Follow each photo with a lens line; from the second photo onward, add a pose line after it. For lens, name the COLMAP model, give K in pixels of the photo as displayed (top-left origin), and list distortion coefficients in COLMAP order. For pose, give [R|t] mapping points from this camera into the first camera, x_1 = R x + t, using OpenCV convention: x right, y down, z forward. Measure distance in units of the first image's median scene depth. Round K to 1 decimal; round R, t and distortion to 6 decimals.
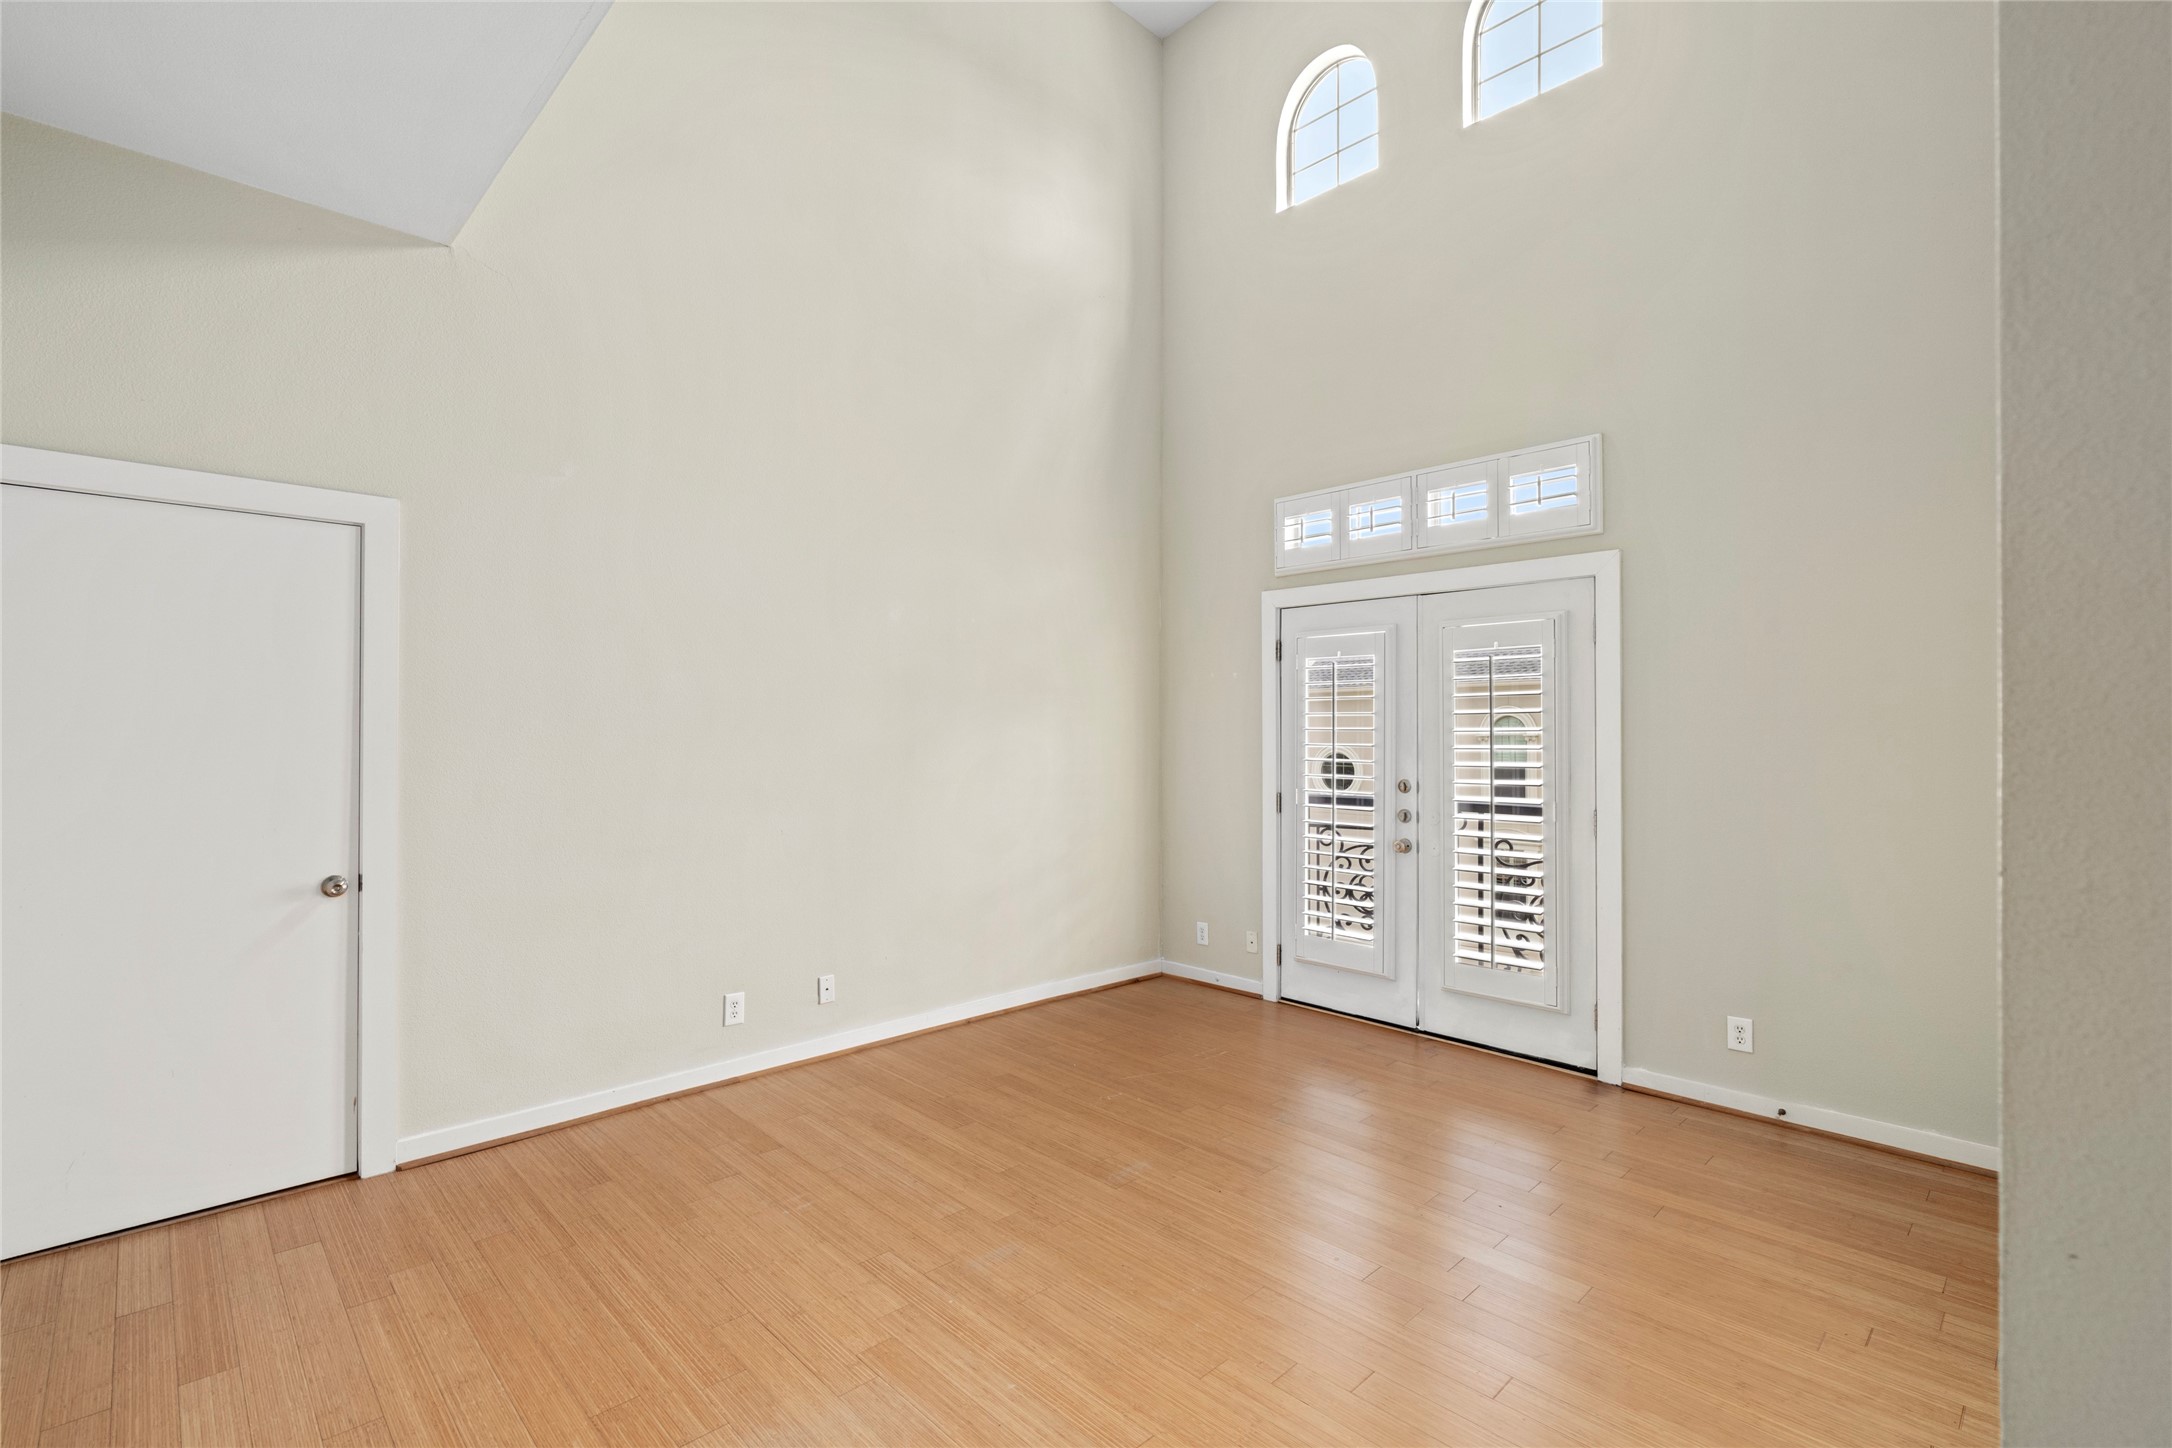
lens RADIAL K [[1005.9, 0, 1107.6], [0, 1005.9, 721.1], [0, 0, 1]] dist [-0.008699, 0.004425]
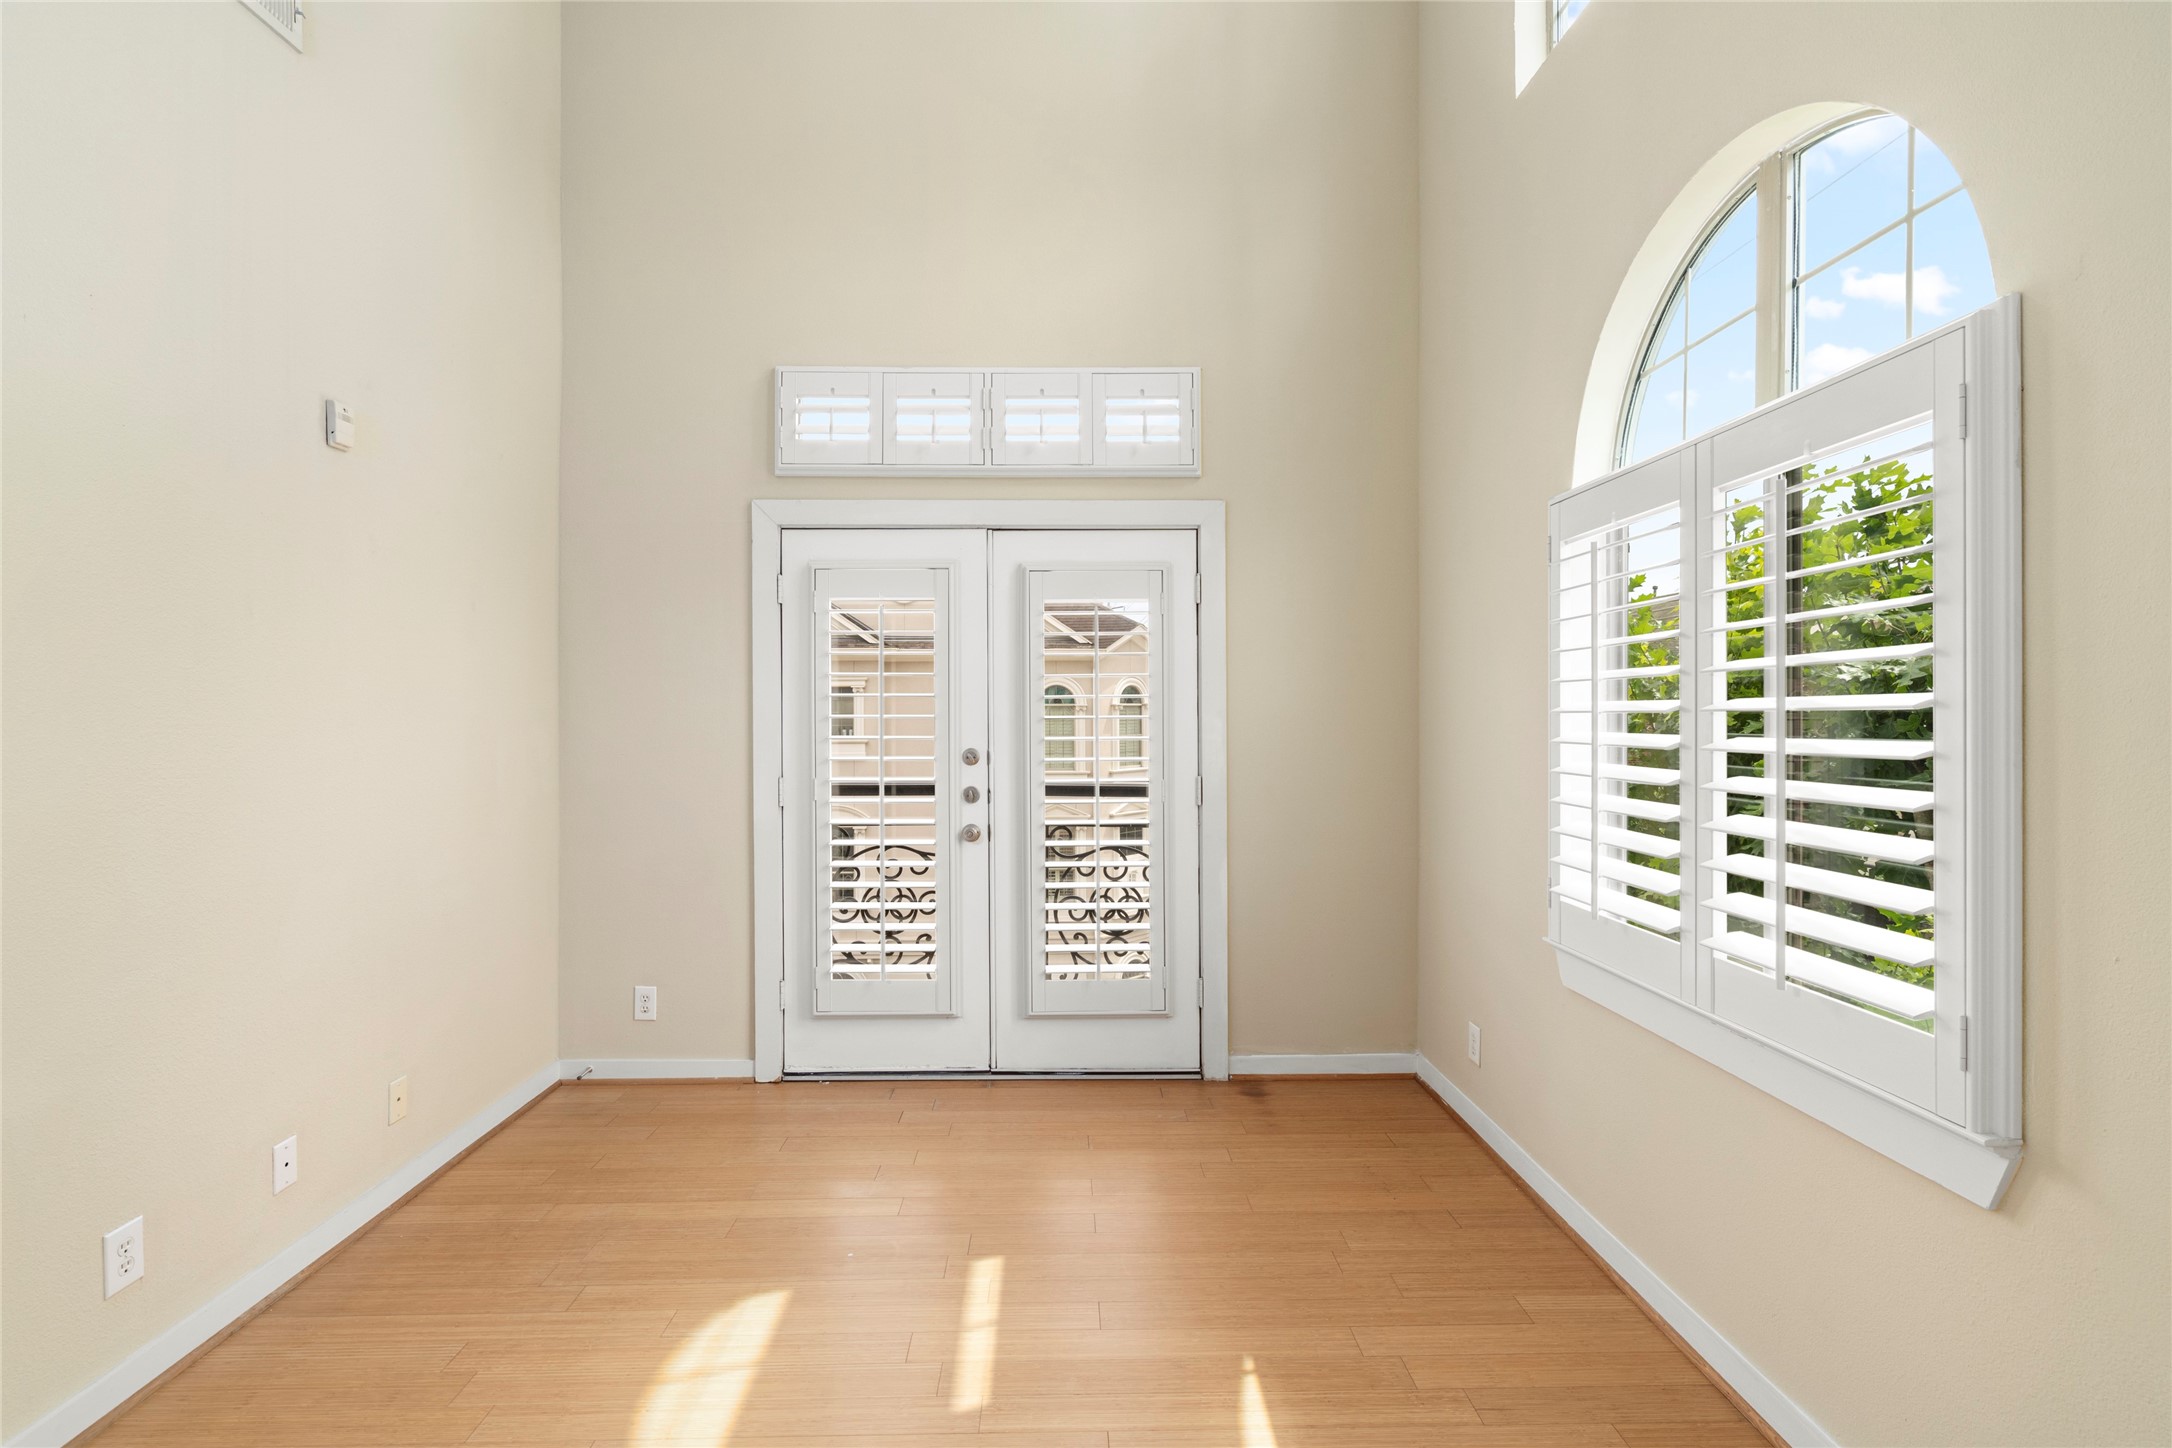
lens RADIAL K [[1005.9, 0, 1071.0], [0, 1005.9, 743.2], [0, 0, 1]] dist [-0.008699, 0.004425]
pose [[0.682335, -0.004435, 0.731026, -0.224223], [-0.004608, 0.999936, 0.010368, 0.037430], [-0.731025, -0.010443, 0.682271, 0.407864]]
